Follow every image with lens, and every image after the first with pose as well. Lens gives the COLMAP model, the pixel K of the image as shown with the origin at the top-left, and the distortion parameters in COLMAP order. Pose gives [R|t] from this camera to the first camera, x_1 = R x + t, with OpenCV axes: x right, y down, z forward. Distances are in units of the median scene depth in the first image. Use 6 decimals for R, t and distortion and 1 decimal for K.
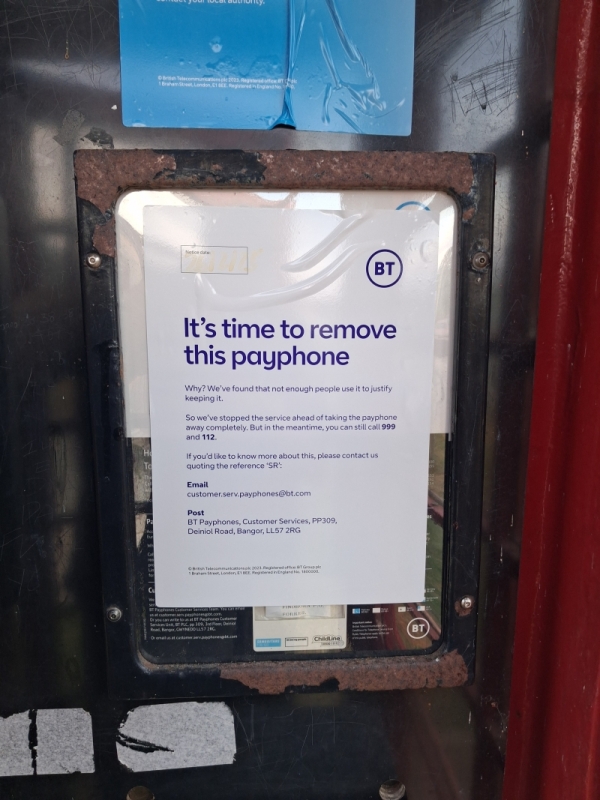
lens RADIAL K [[629.4, 0, 300.3], [0, 629.4, 435.9], [0, 0, 1]] dist [0.039686, -0.004670]
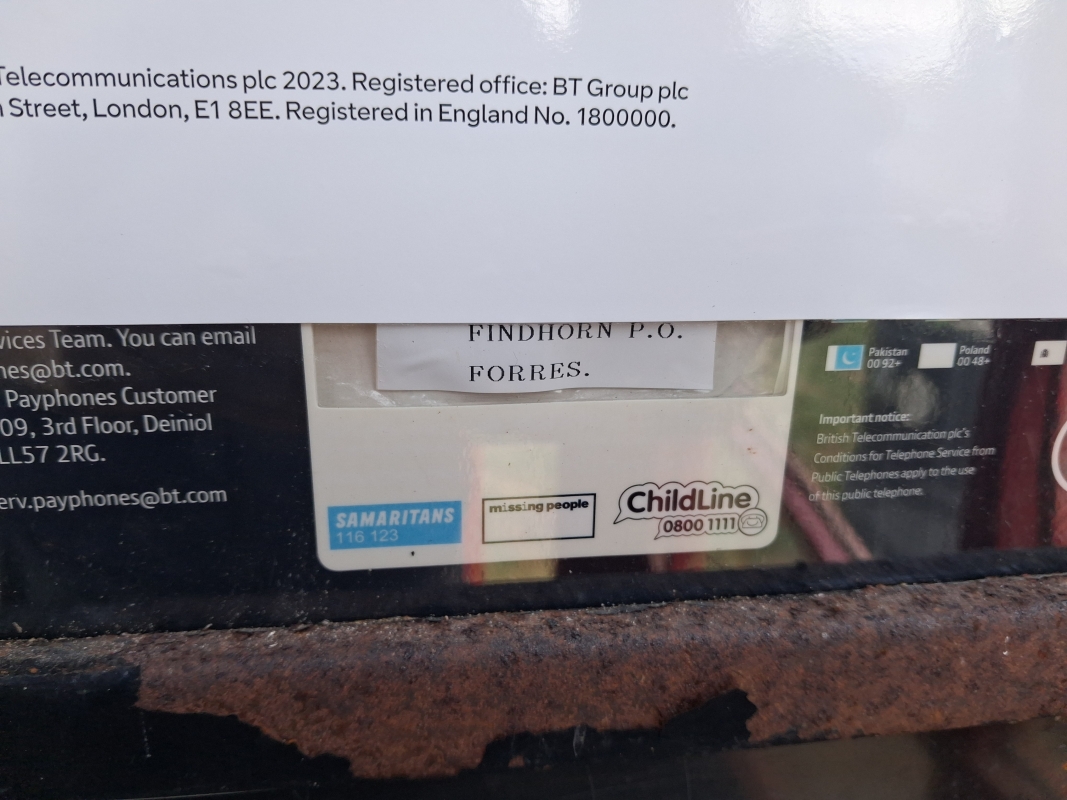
lens RADIAL K [[823.2, 0, 503.0], [0, 823.2, 400.6], [0, 0, 1]] dist [-0.040765, 0.053387]
pose [[0.998258, -0.012844, 0.057581, -0.031803], [0.007346, 0.995479, 0.094699, 0.267112], [-0.058537, -0.094111, 0.993839, 0.756181]]
